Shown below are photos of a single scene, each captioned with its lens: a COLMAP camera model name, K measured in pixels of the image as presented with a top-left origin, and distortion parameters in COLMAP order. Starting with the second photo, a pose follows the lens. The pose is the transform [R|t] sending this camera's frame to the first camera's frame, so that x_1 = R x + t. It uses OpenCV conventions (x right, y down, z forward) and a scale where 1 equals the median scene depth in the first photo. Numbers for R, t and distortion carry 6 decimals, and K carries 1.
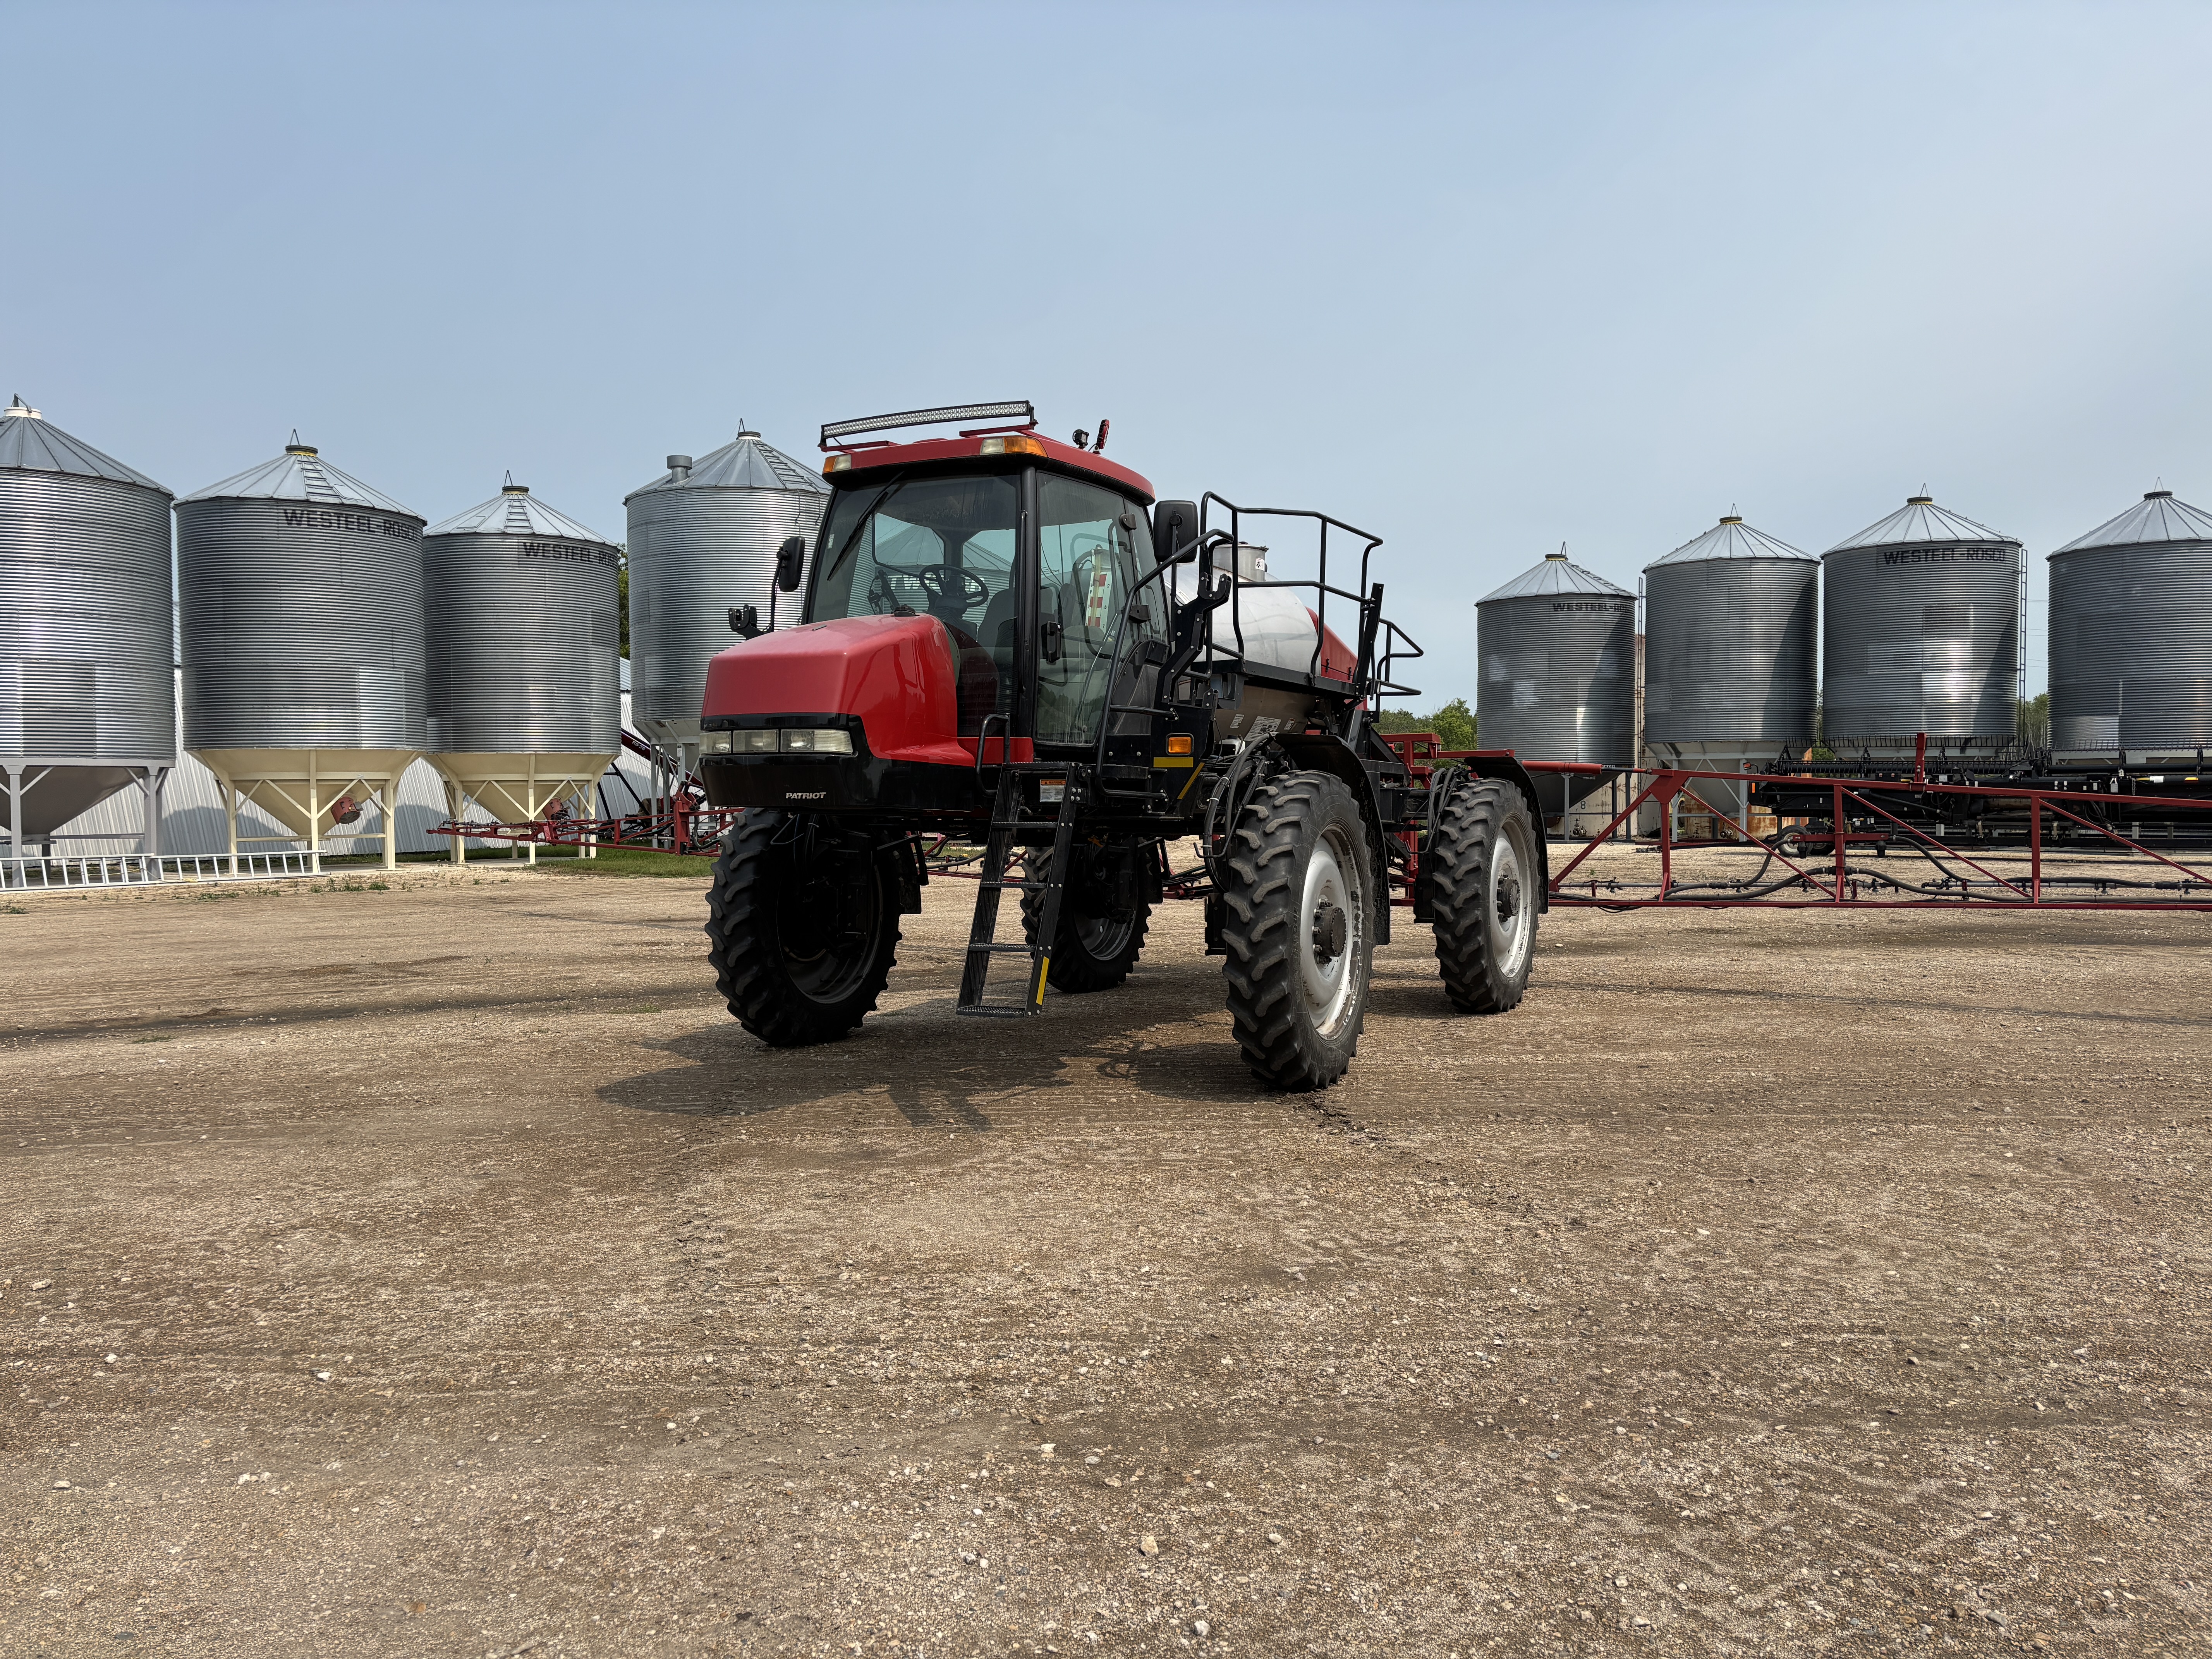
lens RADIAL K [[1668.0, 0, 1121.5], [0, 1668.0, 835.2], [0, 0, 1]] dist [0.046131, -0.048857]
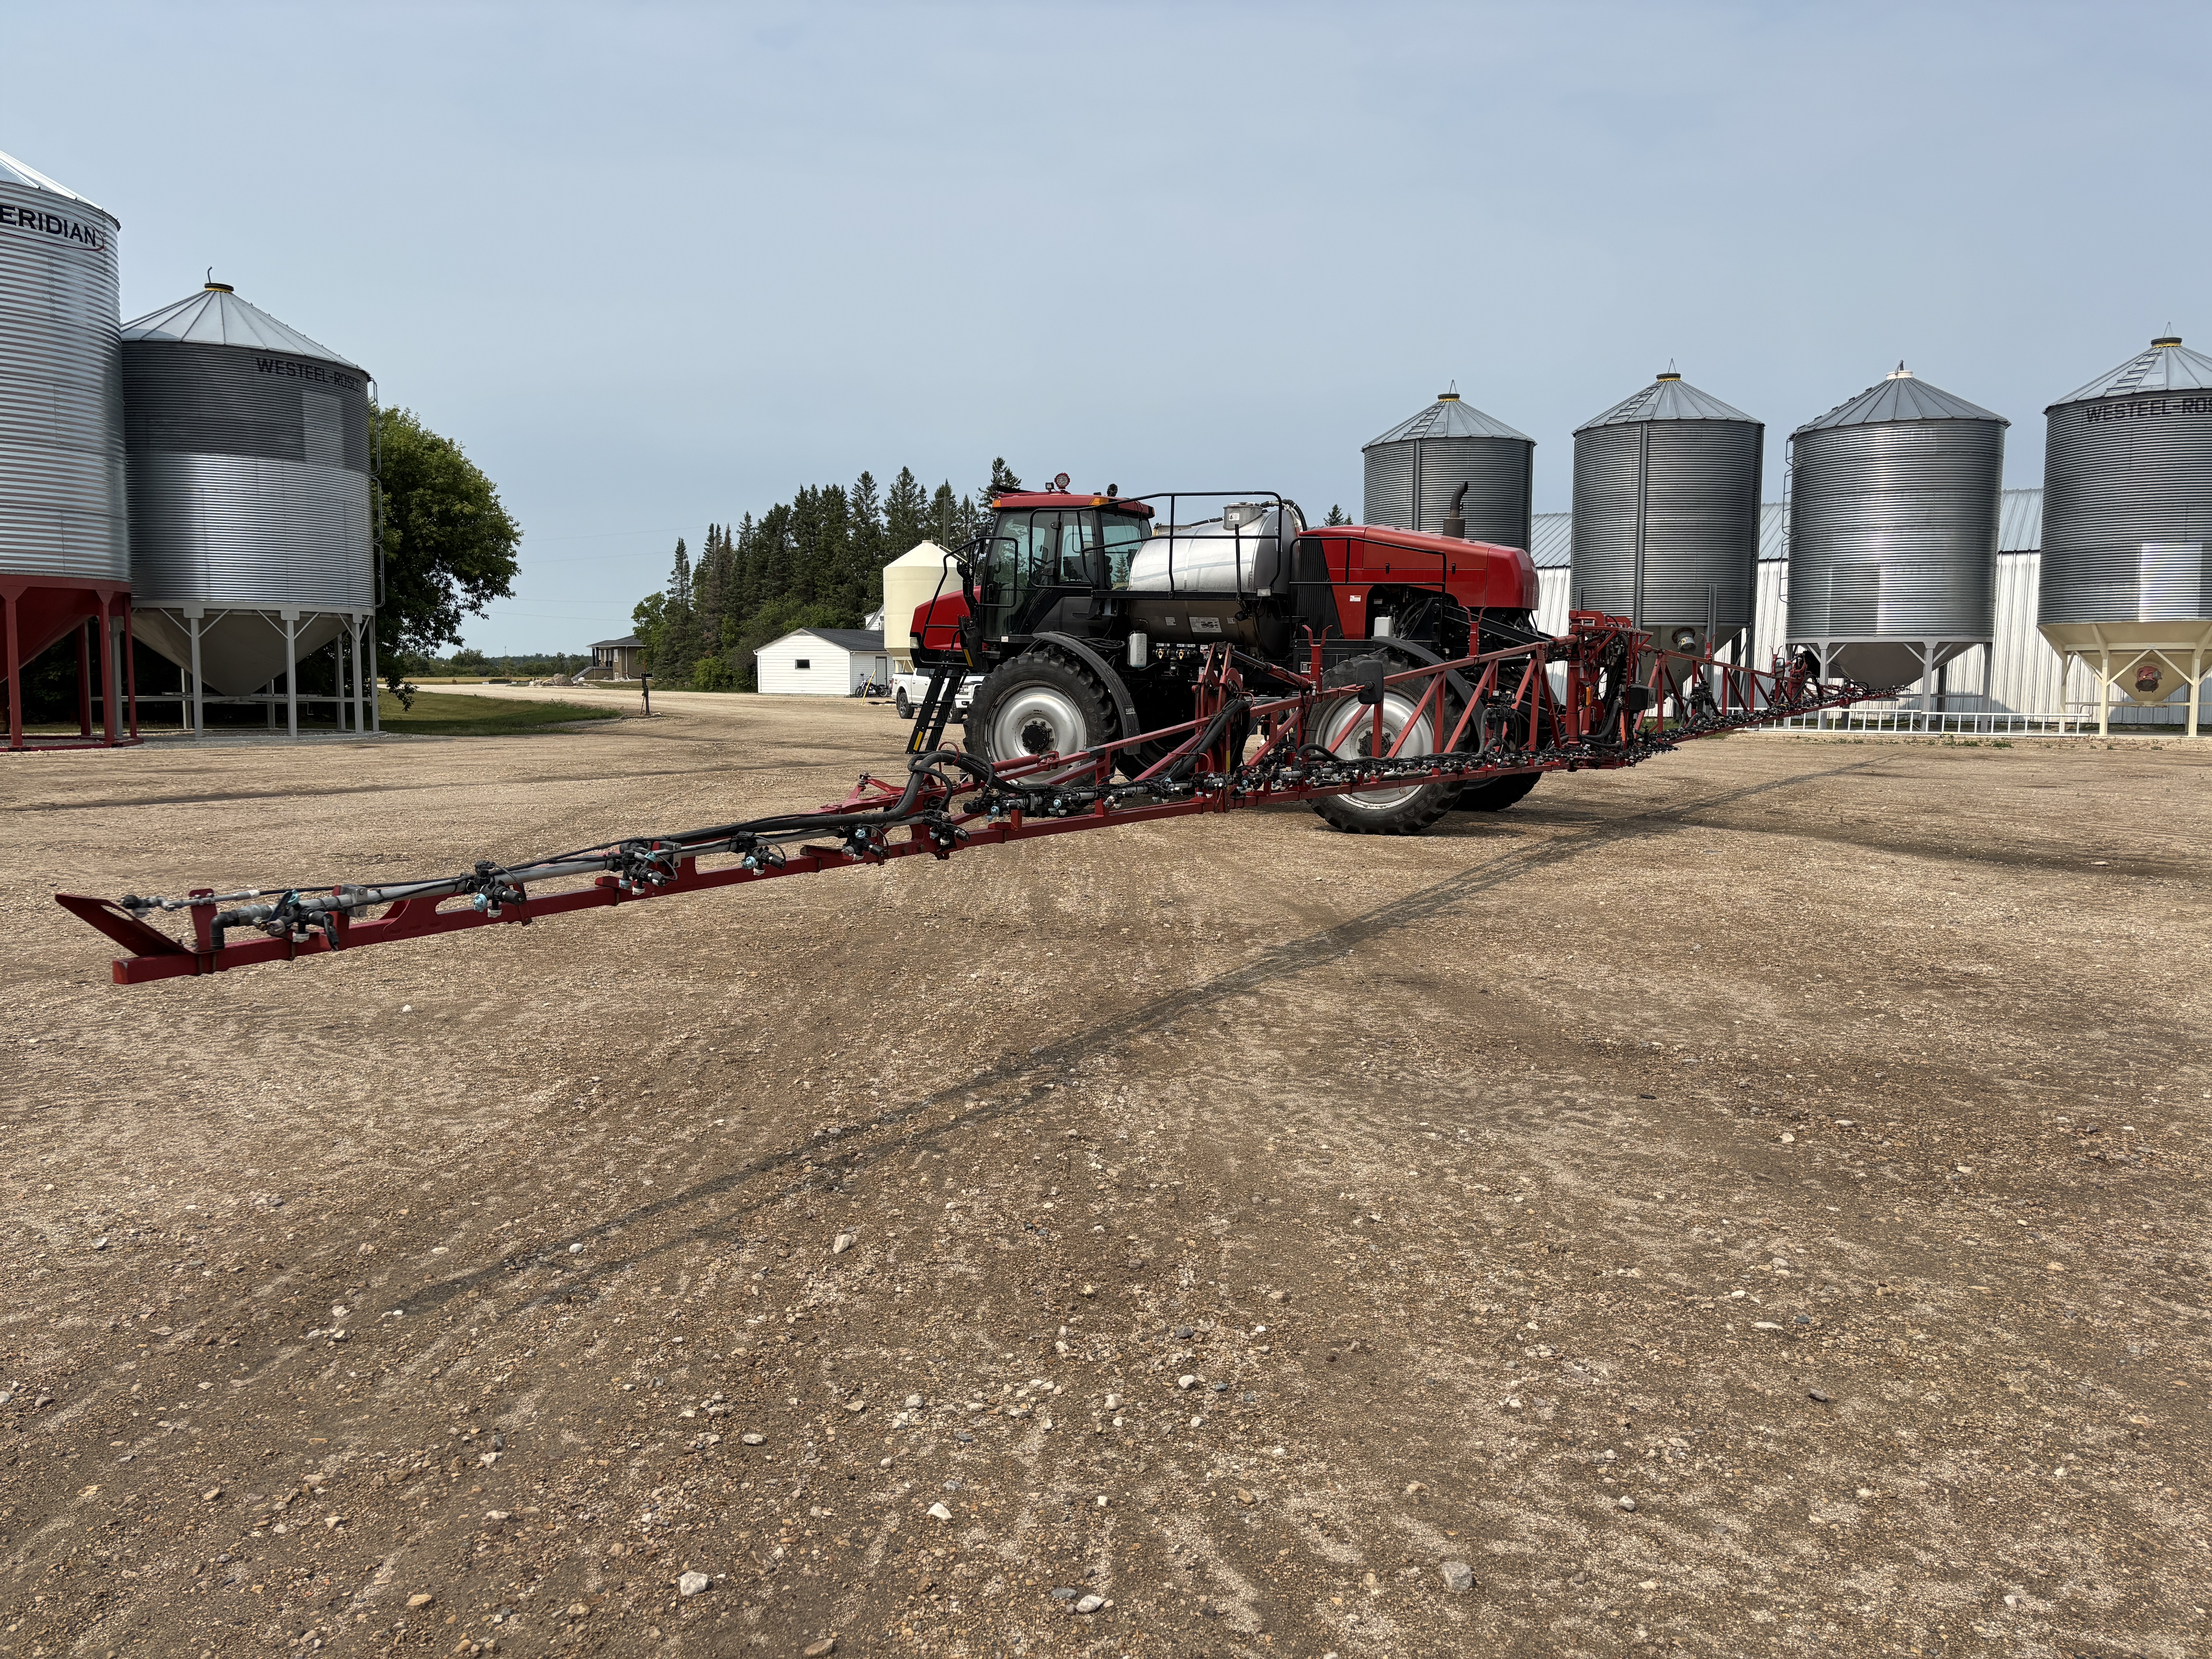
lens RADIAL K [[1668.0, 0, 1102.0], [0, 1668.0, 826.2], [0, 0, 1]] dist [0.046131, -0.048857]
pose [[0.022930, 0.097552, -0.994966, 0.541635], [-0.026081, 0.994948, 0.096949, -0.007209], [0.999397, 0.023727, 0.025358, 0.273670]]
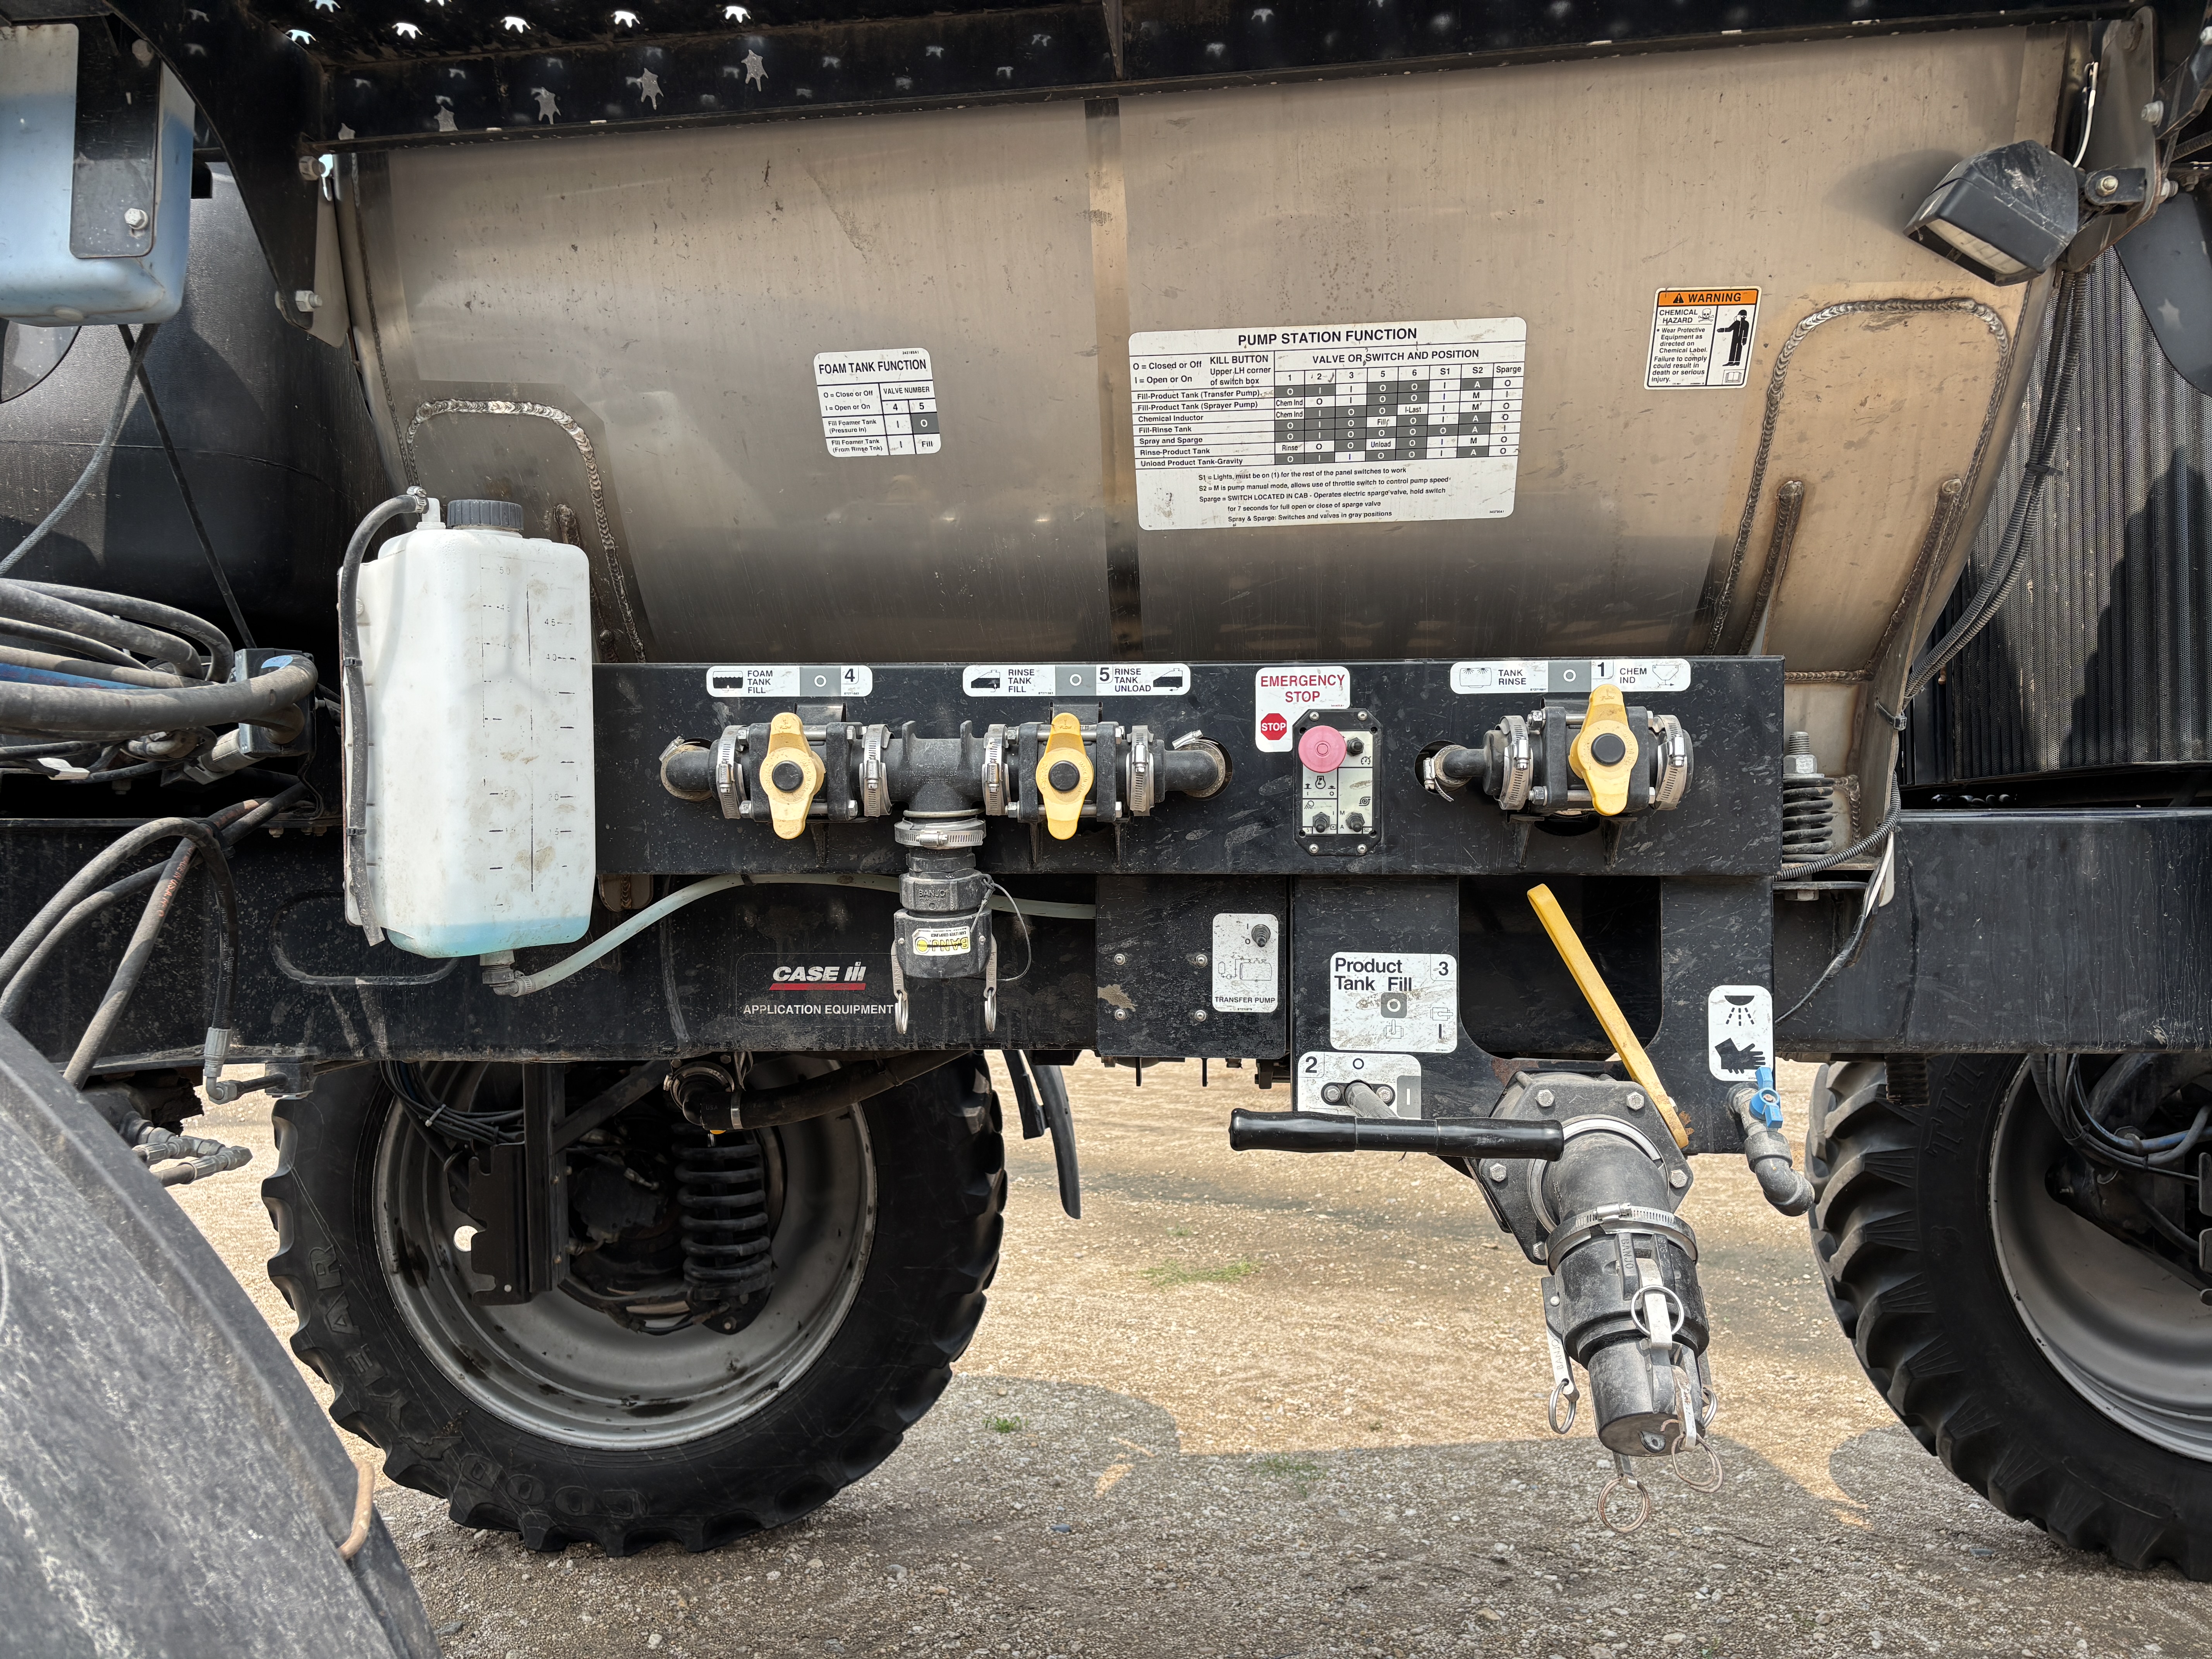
lens RADIAL K [[1668.0, 0, 1111.4], [0, 1668.0, 830.2], [0, 0, 1]] dist [0.046131, -0.048857]
pose [[0.408669, -0.018812, -0.912489, 0.065052], [0.005782, 0.999821, -0.018023, -0.008657], [0.912665, 0.002089, 0.408704, 0.293979]]
